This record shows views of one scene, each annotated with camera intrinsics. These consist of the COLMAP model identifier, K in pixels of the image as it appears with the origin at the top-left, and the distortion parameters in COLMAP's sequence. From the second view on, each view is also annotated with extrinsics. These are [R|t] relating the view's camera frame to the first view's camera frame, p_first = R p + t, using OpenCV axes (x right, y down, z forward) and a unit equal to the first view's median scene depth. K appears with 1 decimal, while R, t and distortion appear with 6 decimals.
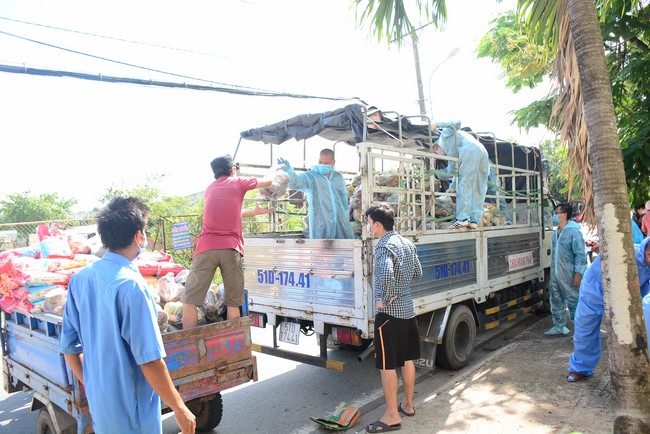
lens RADIAL K [[510.9, 0, 325.0], [0, 510.9, 217.0], [0, 0, 1]] dist [-0.122282, 0.006174]
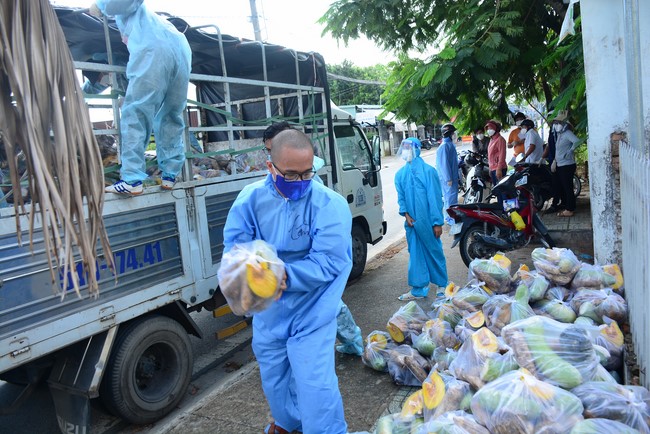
lens RADIAL K [[510.9, 0, 325.0], [0, 510.9, 217.0], [0, 0, 1]] dist [-0.122282, 0.006174]
pose [[0.968891, -0.086441, 0.231903, 0.235238], [0.055260, 0.988925, 0.137743, -0.008702], [-0.241242, -0.120643, 0.962937, 0.271484]]
